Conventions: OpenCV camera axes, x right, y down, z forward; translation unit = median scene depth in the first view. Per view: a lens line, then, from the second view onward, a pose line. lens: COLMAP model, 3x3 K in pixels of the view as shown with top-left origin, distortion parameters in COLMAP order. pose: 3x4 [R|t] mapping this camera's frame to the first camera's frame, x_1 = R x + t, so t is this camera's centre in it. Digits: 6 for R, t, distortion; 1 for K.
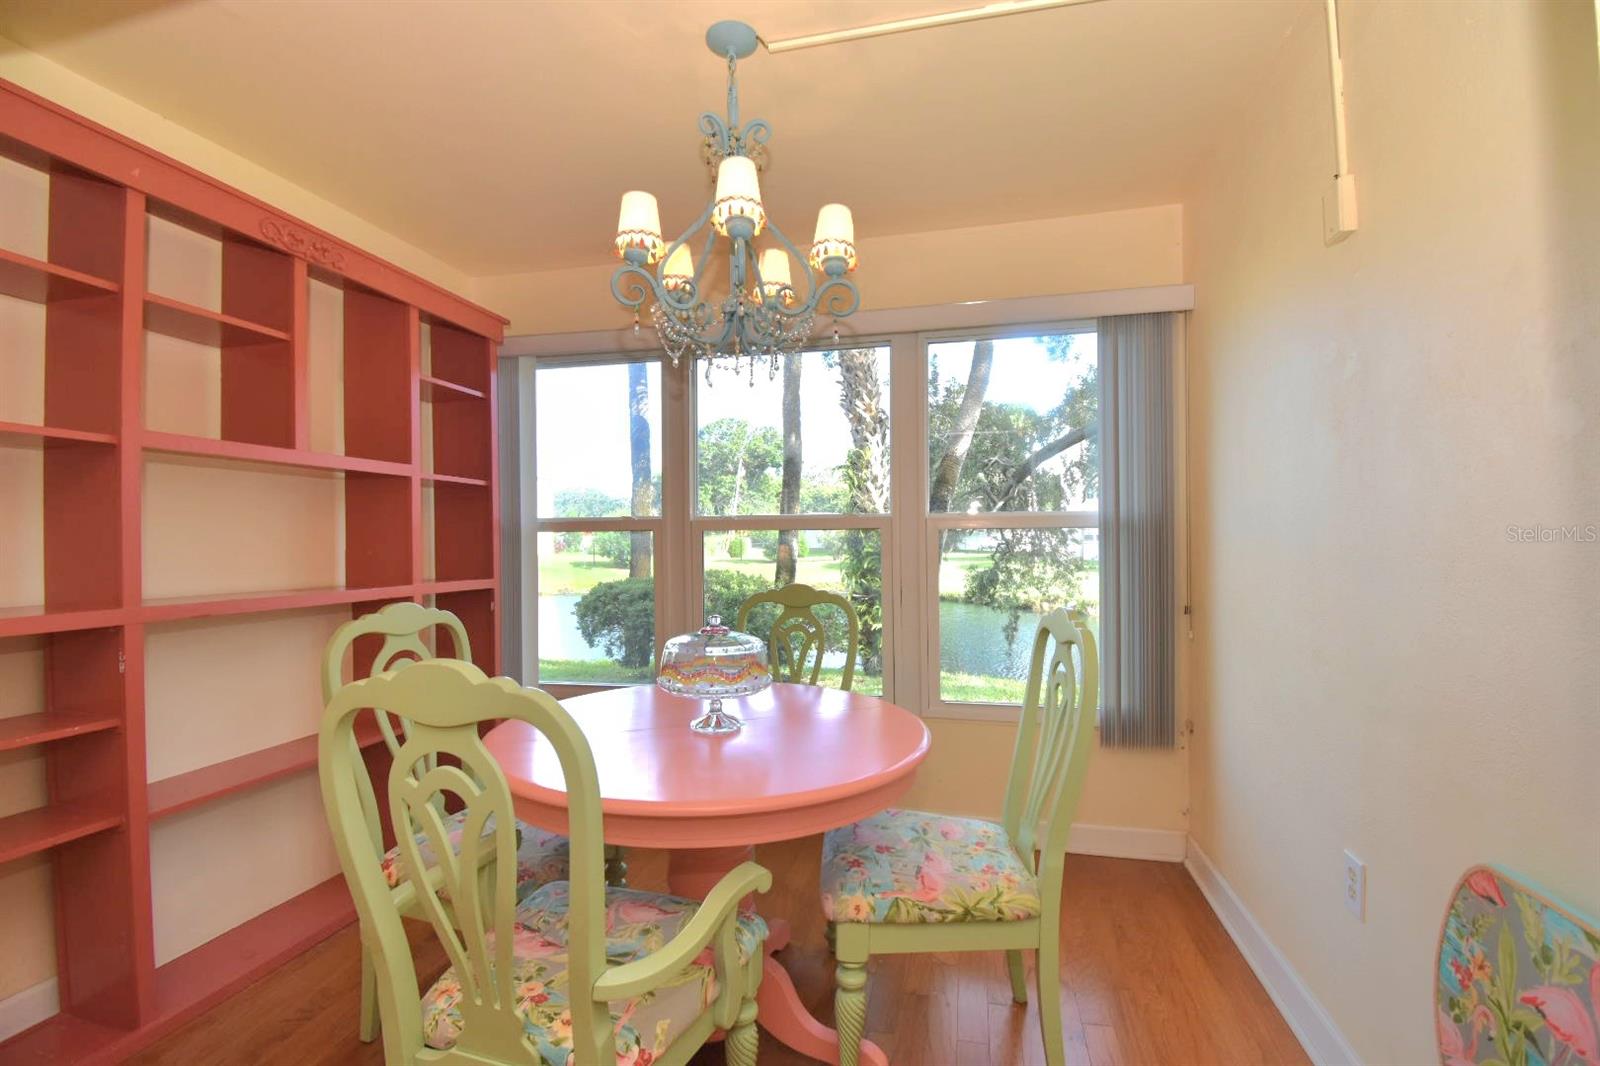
lens RADIAL K [[692.6, 0, 799.7], [0, 692.6, 536.2], [0, 0, 1]] dist [0.001383, -0.007956]
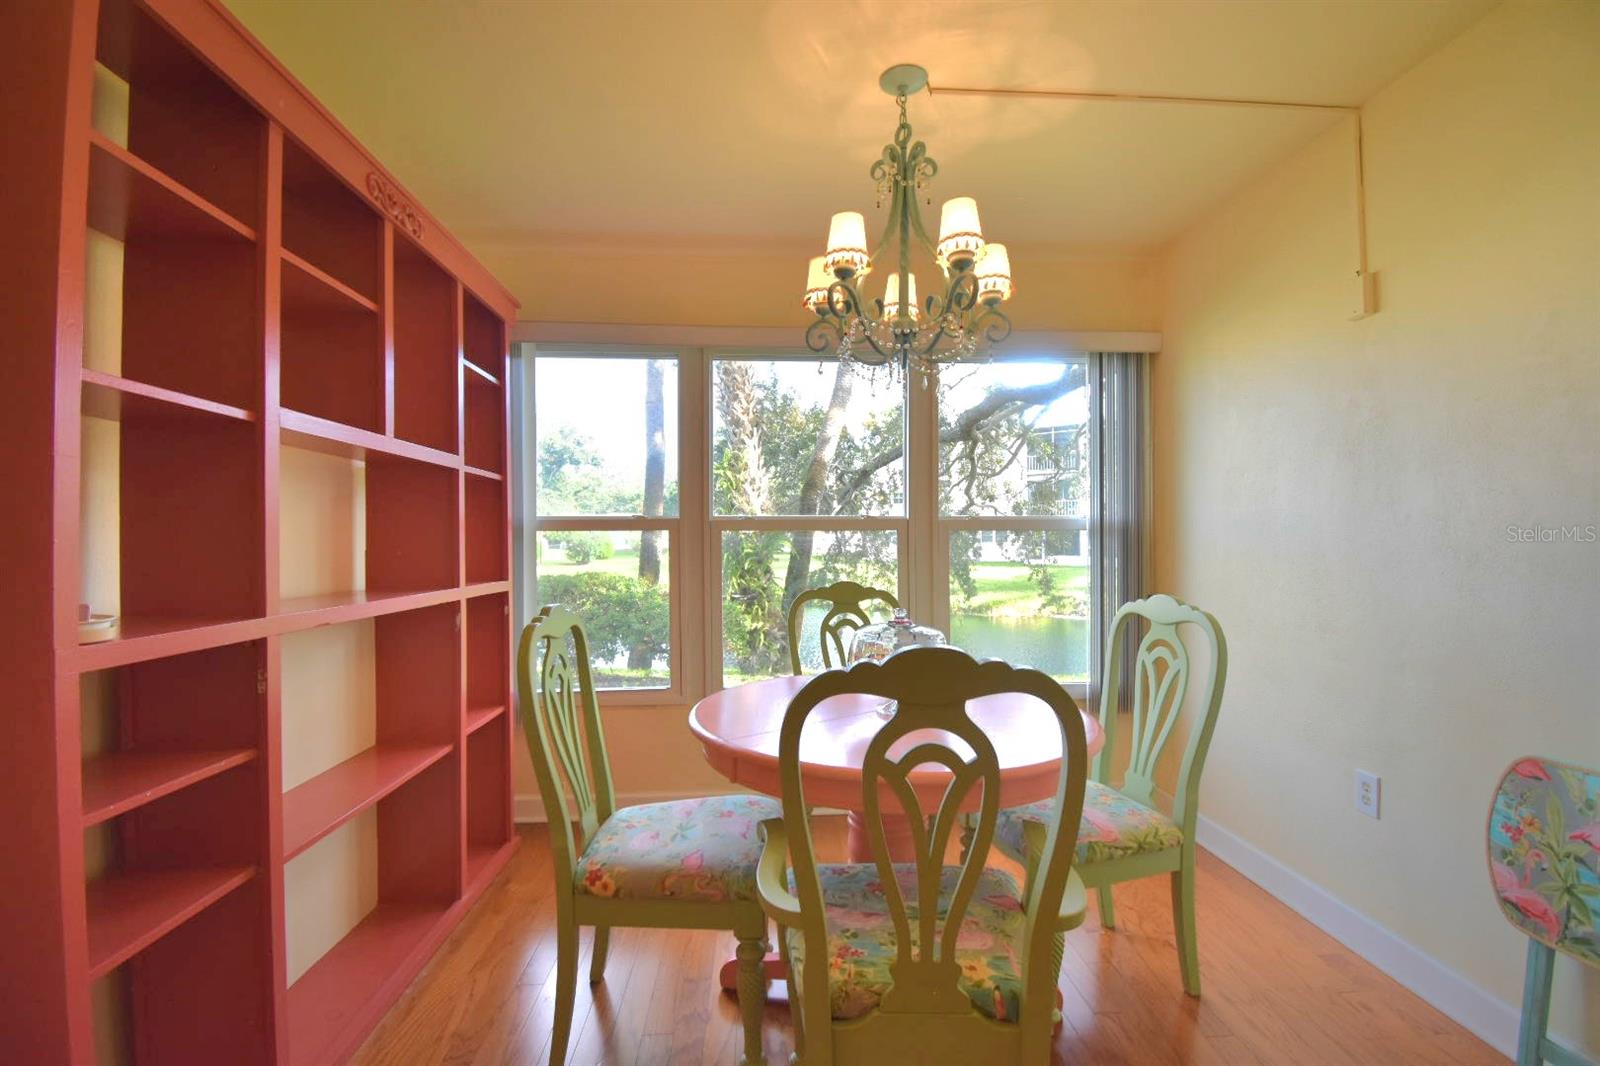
lens RADIAL K [[695.6, 0, 800.0], [0, 695.6, 533.0], [0, 0, 1]] dist [0.015924, -0.014061]
pose [[0.959191, 0.005385, 0.282708, -0.345446], [-0.003452, 0.999967, -0.007336, 0.002861], [-0.282738, 0.006061, 0.959178, -0.004110]]
